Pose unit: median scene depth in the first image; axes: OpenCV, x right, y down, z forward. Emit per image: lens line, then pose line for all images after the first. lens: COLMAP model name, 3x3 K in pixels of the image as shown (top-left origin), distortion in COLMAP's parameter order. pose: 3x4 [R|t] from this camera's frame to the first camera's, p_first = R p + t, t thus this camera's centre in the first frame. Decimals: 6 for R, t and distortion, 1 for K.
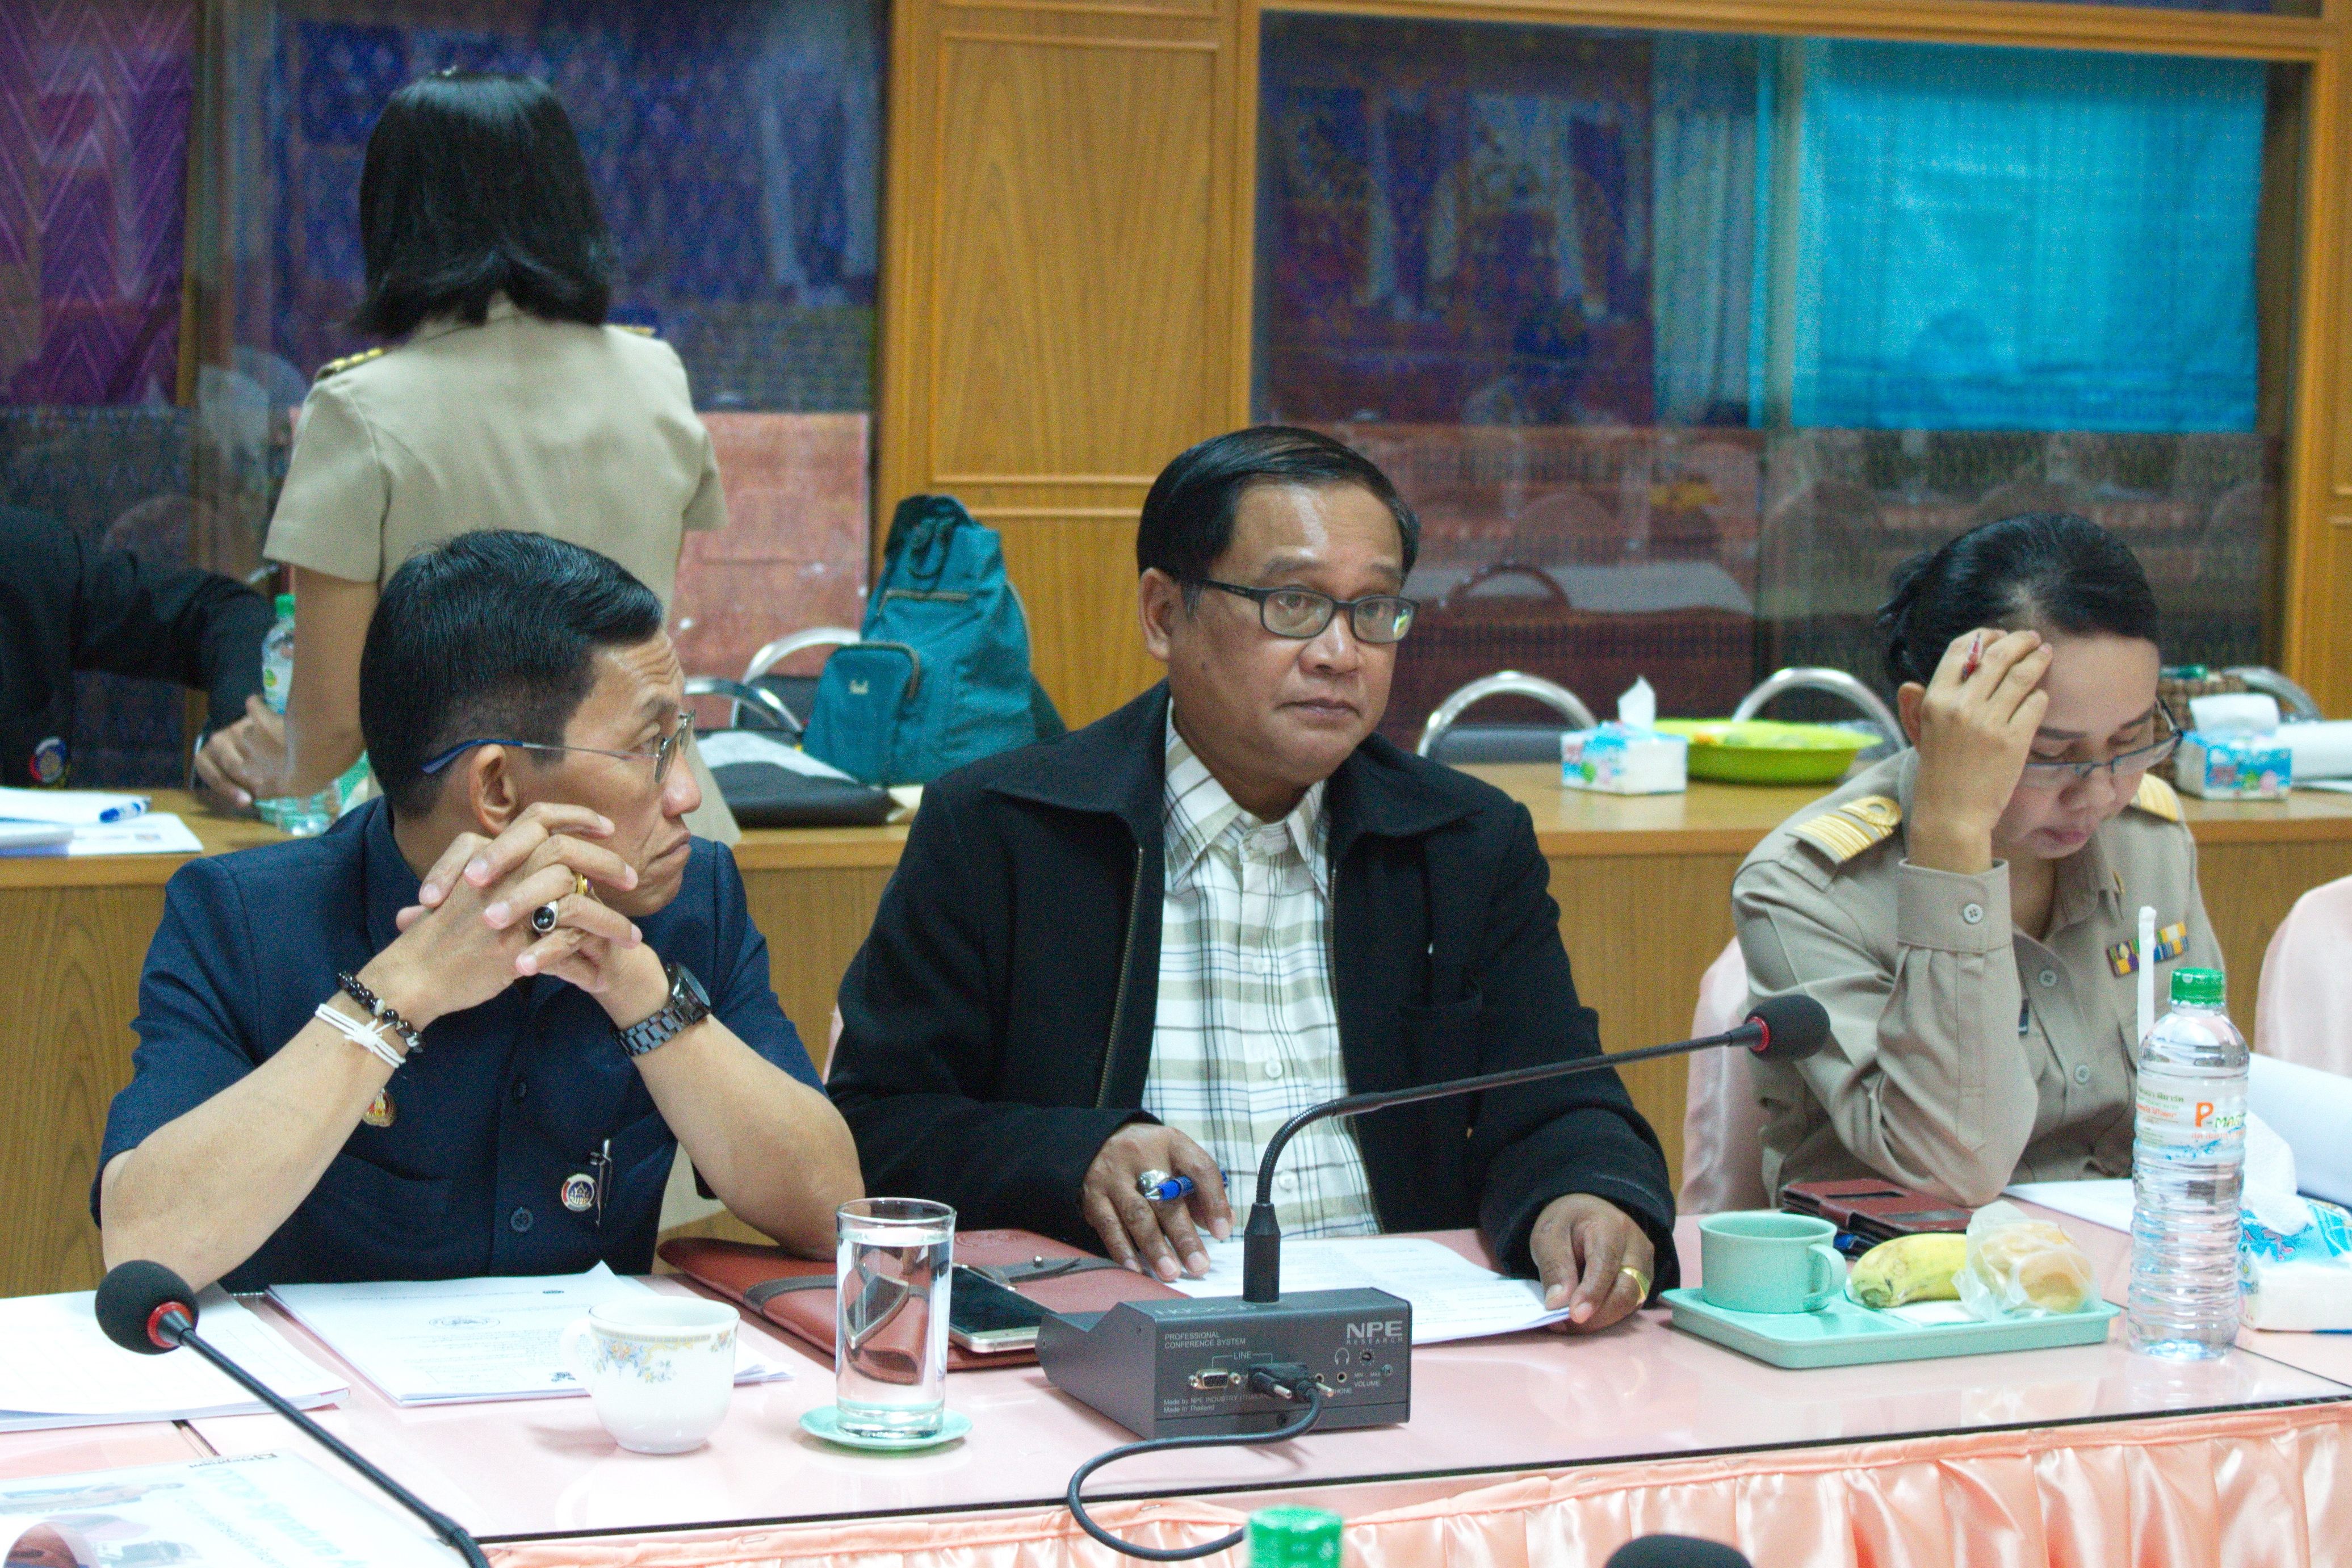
lens RADIAL K [[5040.0, 0, 1151.2], [0, 5040.0, 716.1], [0, 0, 1]] dist [-0.045623, 0.000000]
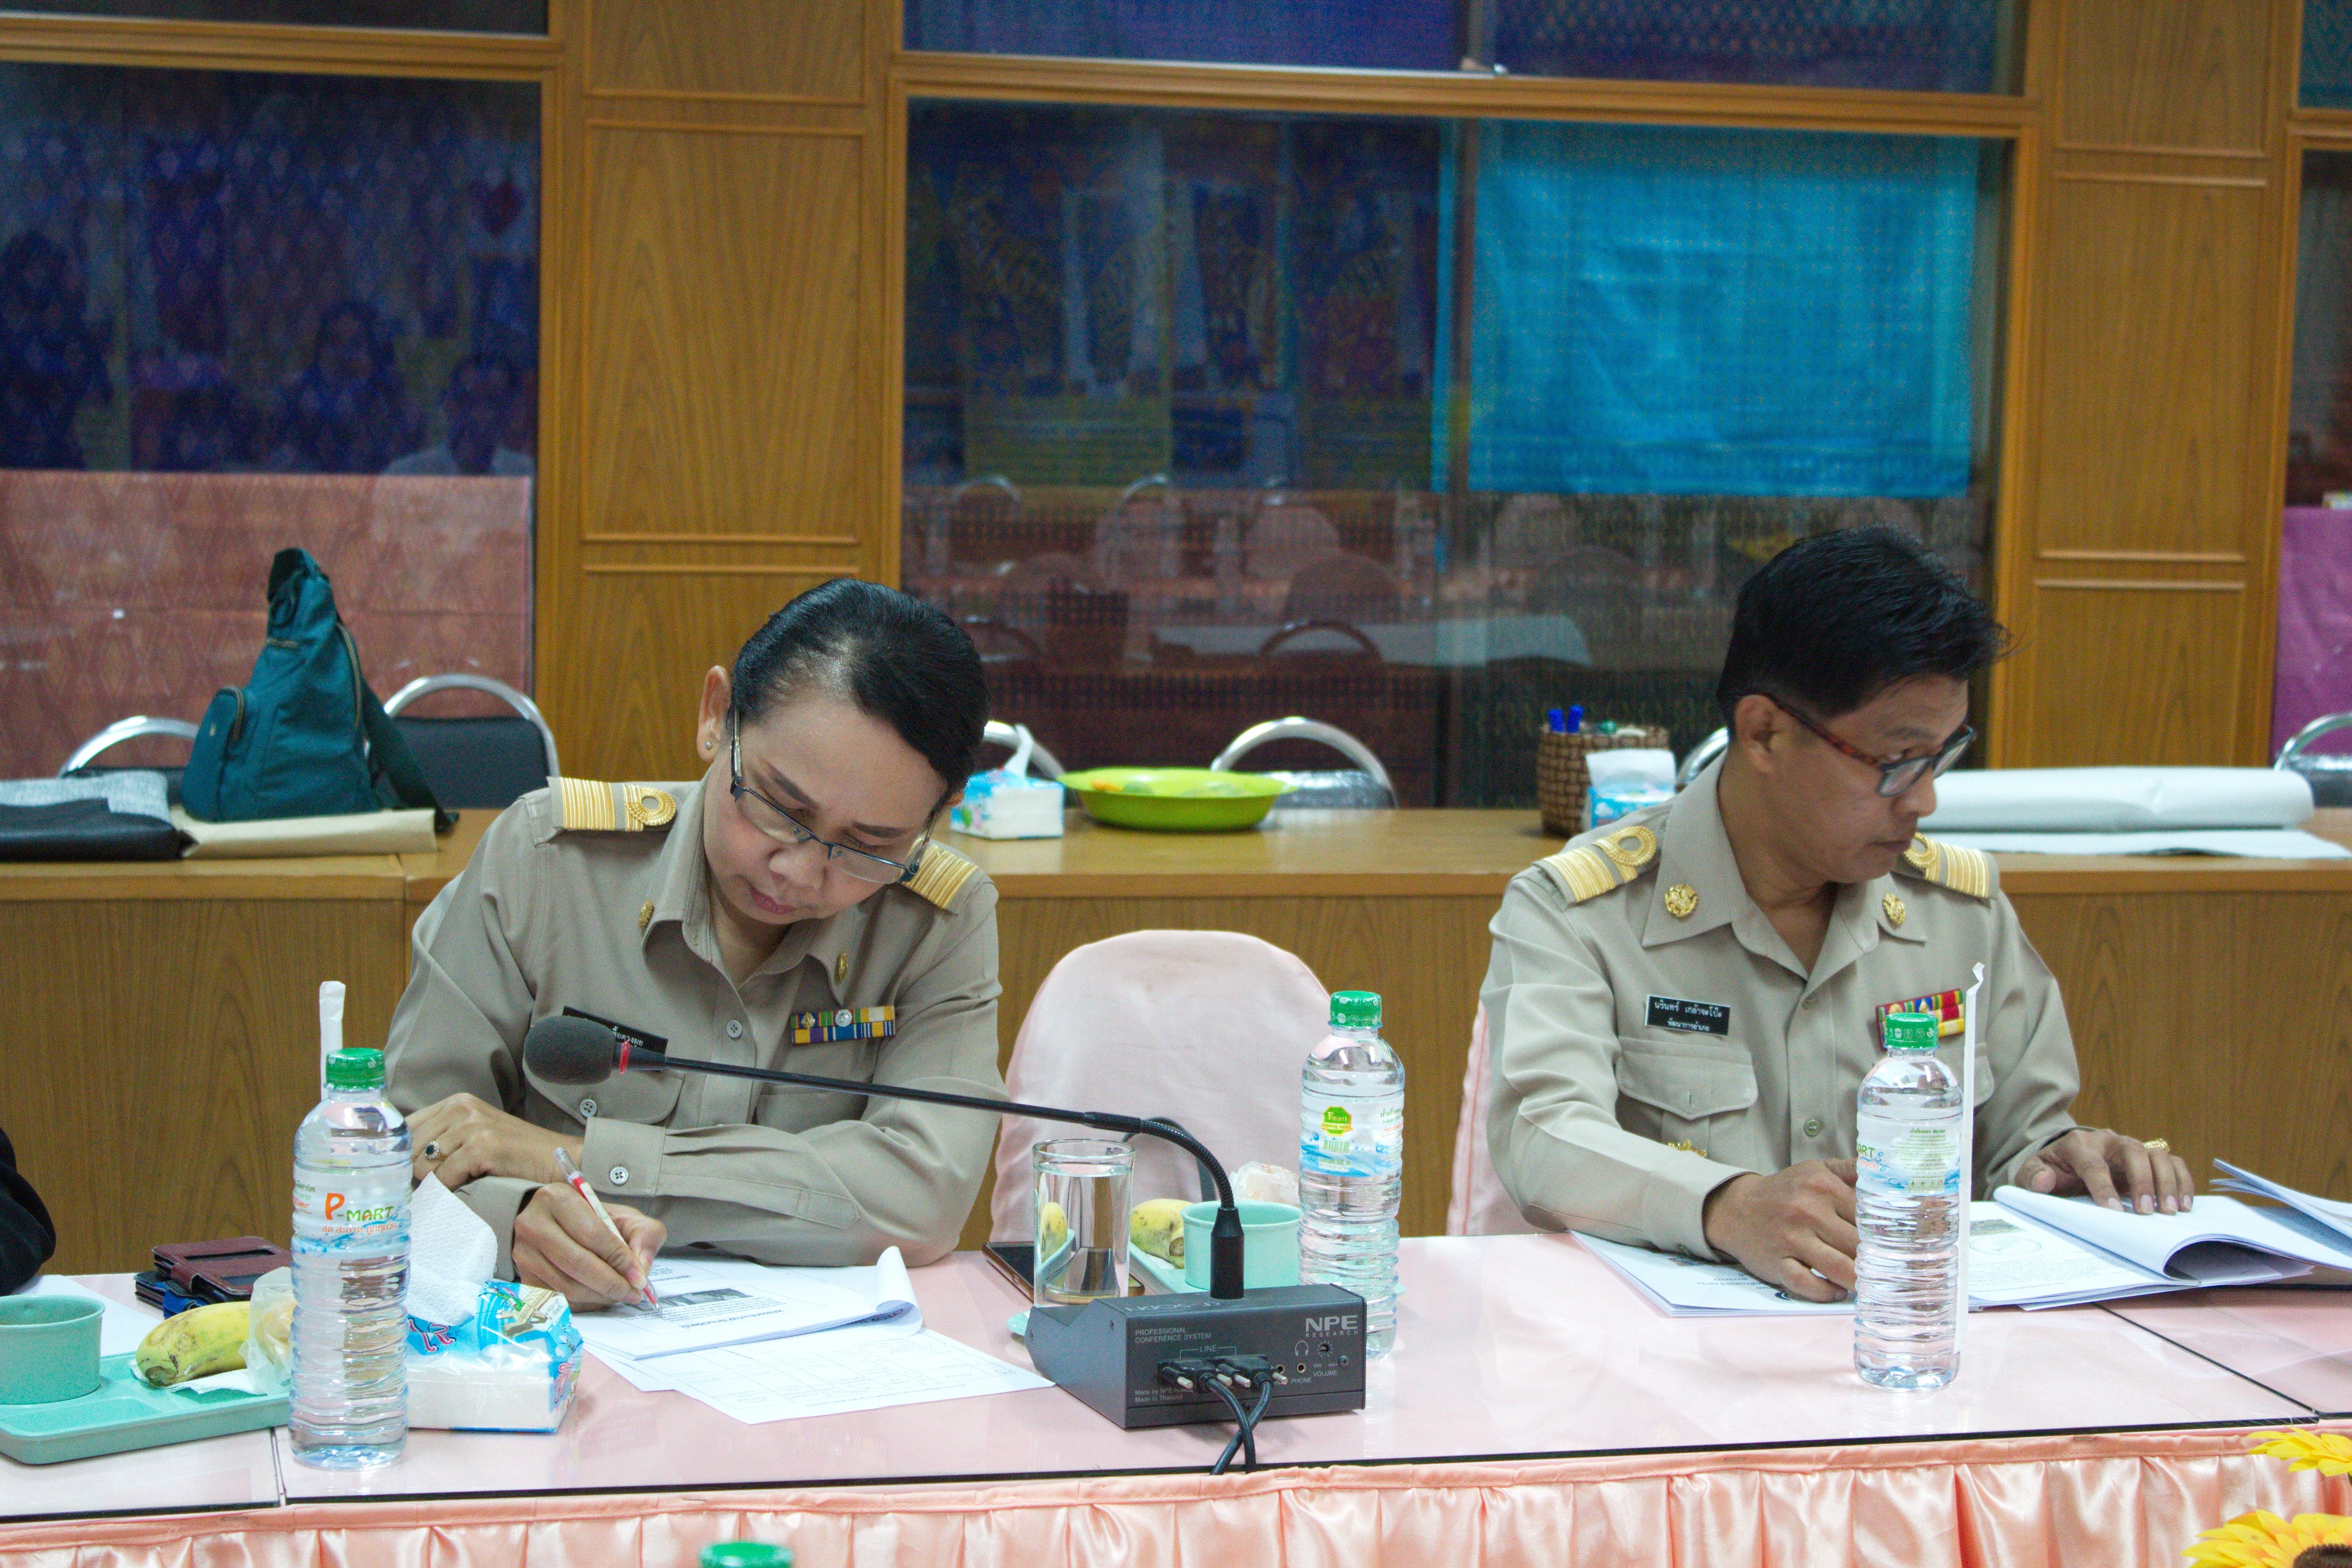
lens RADIAL K [[4353.9, 0, 1188.3], [0, 4353.9, 848.4], [0, 0, 1]] dist [-0.018827, 0.000000]
pose [[0.989621, 0.012677, -0.143145, 0.216391], [-0.009644, 0.999715, 0.021859, -0.002121], [0.143381, -0.020251, 0.989460, 0.096360]]
